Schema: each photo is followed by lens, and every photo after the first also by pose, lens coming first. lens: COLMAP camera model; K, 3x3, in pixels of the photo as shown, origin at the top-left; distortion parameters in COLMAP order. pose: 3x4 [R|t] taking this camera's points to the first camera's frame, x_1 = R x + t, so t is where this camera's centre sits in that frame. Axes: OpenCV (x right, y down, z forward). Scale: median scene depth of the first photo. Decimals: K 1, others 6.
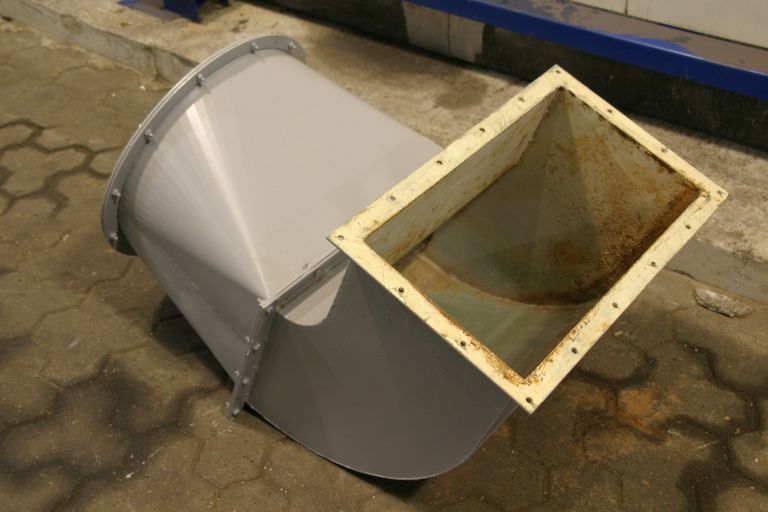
lens RADIAL K [[1033.9, 0, 384.0], [0, 1033.9, 256.0], [0, 0, 1]] dist [0.010222, 0.522832]
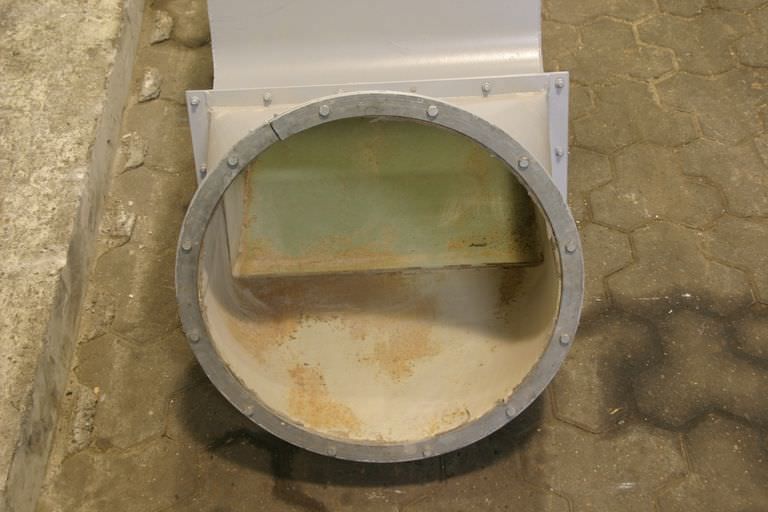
lens RADIAL K [[1079.2, 0, 384.0], [0, 1079.2, 256.0], [0, 0, 1]] dist [0.001640, 0.745205]
pose [[-0.623032, -0.509258, 0.593707, -0.656051], [0.540641, 0.268167, 0.797367, -0.761089], [-0.565278, 0.817767, 0.108249, 1.033402]]
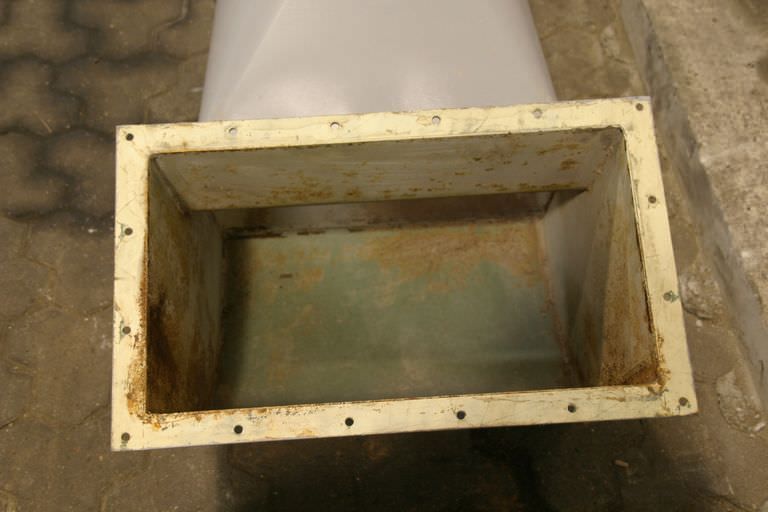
lens RADIAL K [[1054.7, 0, 384.0], [0, 1054.7, 256.0], [0, 0, 1]] dist [-0.000927, 0.579835]
pose [[0.664625, 0.588706, -0.460108, 0.424628], [-0.461017, 0.807708, 0.367521, -0.272723], [0.587995, -0.032146, 0.808226, 0.351730]]
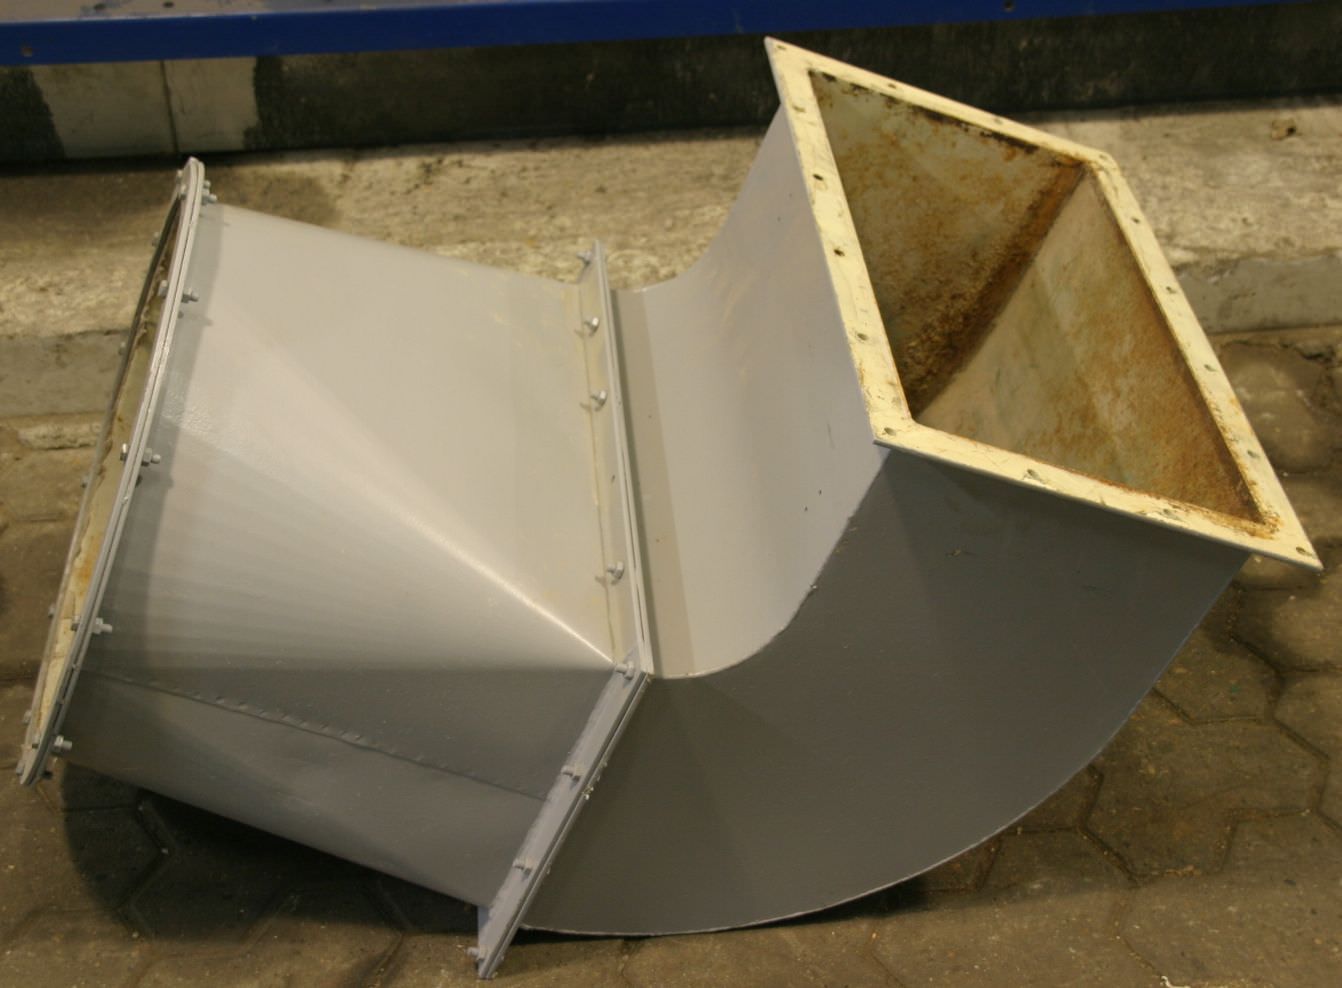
lens RADIAL K [[2070.2, 0, 642.0], [0, 2070.2, 497.5], [0, 0, 1]] dist [0.038040, 0.236047]
pose [[0.735270, -0.397298, 0.549120, -0.551006], [0.399867, 0.908438, 0.121849, -0.126280], [-0.547252, 0.129984, 0.826813, 0.195572]]
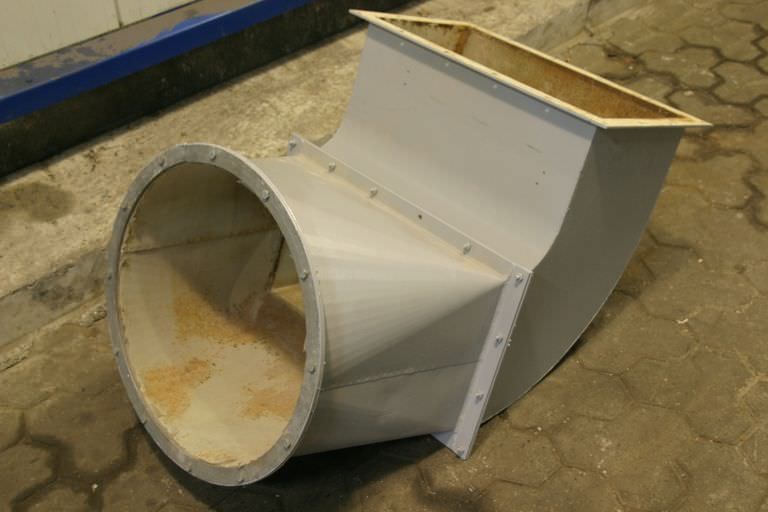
lens RADIAL K [[1033.9, 0, 384.0], [0, 1033.9, 256.0], [0, 0, 1]] dist [0.010222, 0.522832]
pose [[0.148499, -0.580651, 0.800495, -0.866628], [0.616994, 0.686997, 0.383867, -0.406492], [-0.772830, 0.436897, 0.460276, 0.578408]]
